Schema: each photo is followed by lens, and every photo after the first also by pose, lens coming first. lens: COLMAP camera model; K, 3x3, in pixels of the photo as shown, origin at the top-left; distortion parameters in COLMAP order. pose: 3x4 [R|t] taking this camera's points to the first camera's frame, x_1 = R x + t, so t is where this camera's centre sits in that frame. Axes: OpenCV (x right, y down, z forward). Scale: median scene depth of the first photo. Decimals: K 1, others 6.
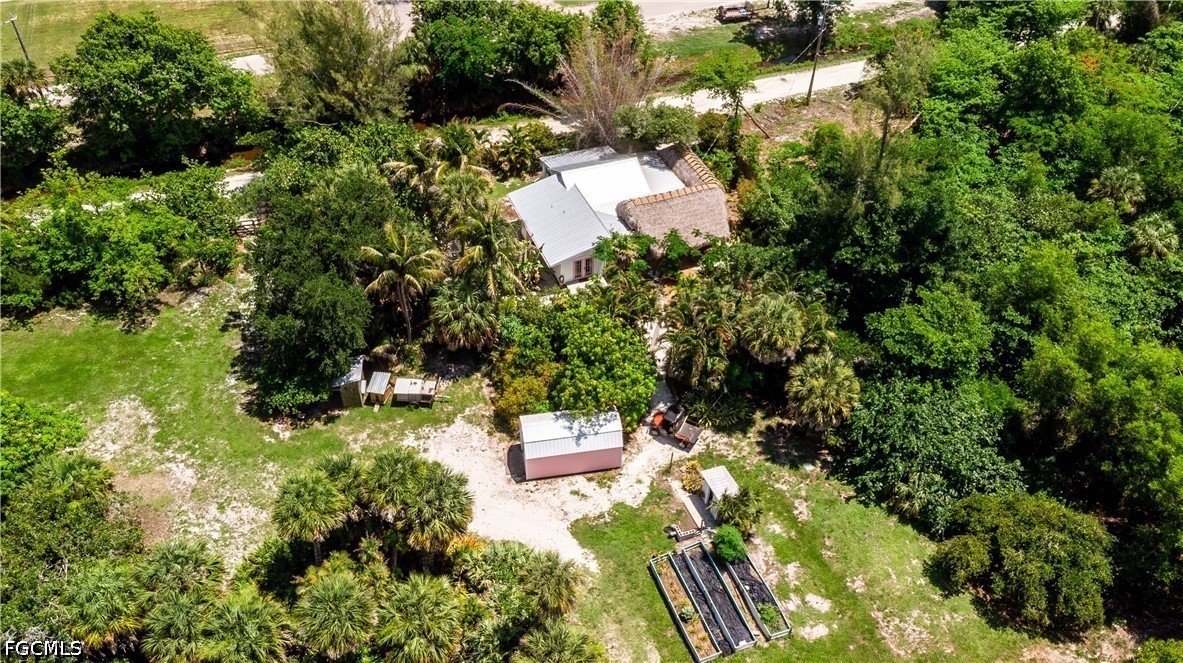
lens RADIAL K [[982.8, 0, 591.5], [0, 982.8, 331.5], [0, 0, 1]] dist [-0.000110, 0.000319]
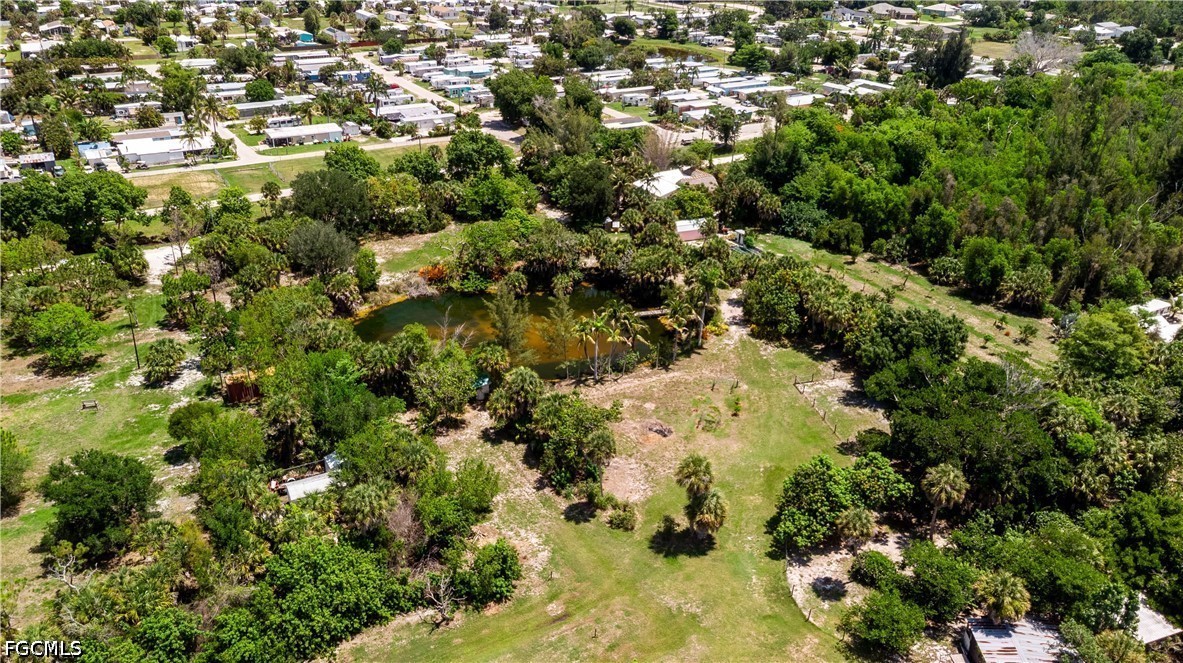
lens RADIAL K [[885.7, 0, 591.5], [0, 885.7, 331.5], [0, 0, 1]] dist [-0.029400, 0.113140]
pose [[0.988429, -0.083343, 0.126733, -0.664562], [0.112461, 0.963331, -0.243610, 0.995720], [-0.101782, 0.255044, 0.961558, -1.433931]]
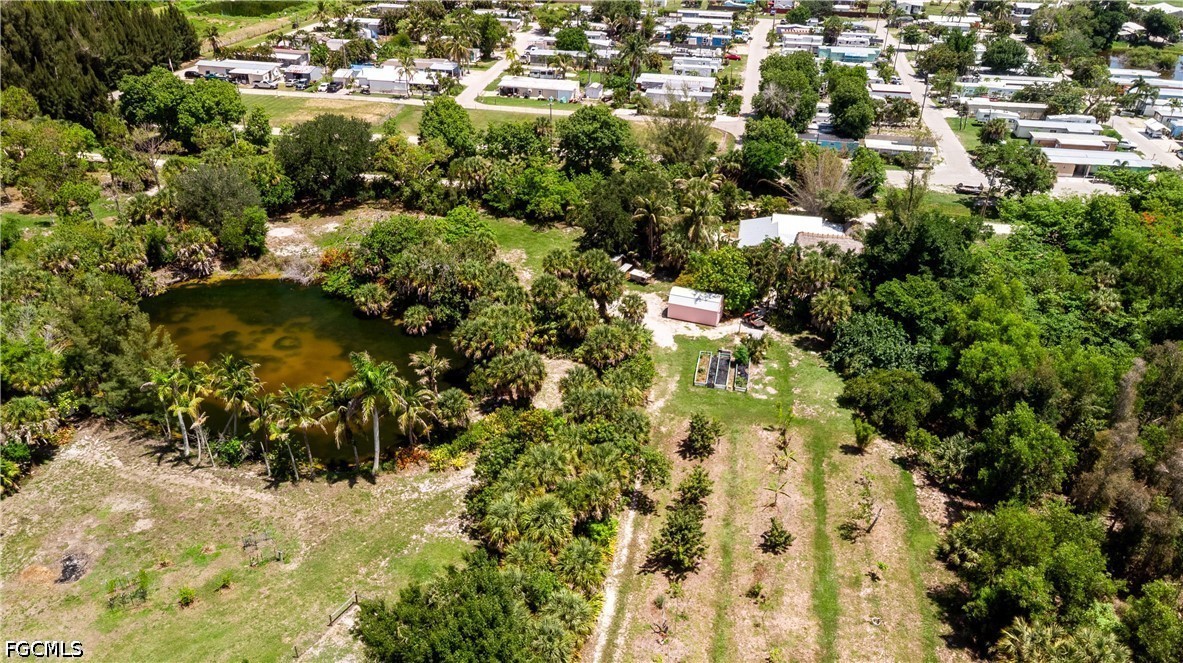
lens RADIAL K [[885.7, 0, 591.5], [0, 885.7, 331.5], [0, 0, 1]] dist [-0.029400, 0.113140]
pose [[0.844696, 0.238806, -0.479020, 0.634038], [-0.345255, 0.926974, -0.146692, 0.470969], [0.409008, 0.289295, 0.865460, -0.563935]]
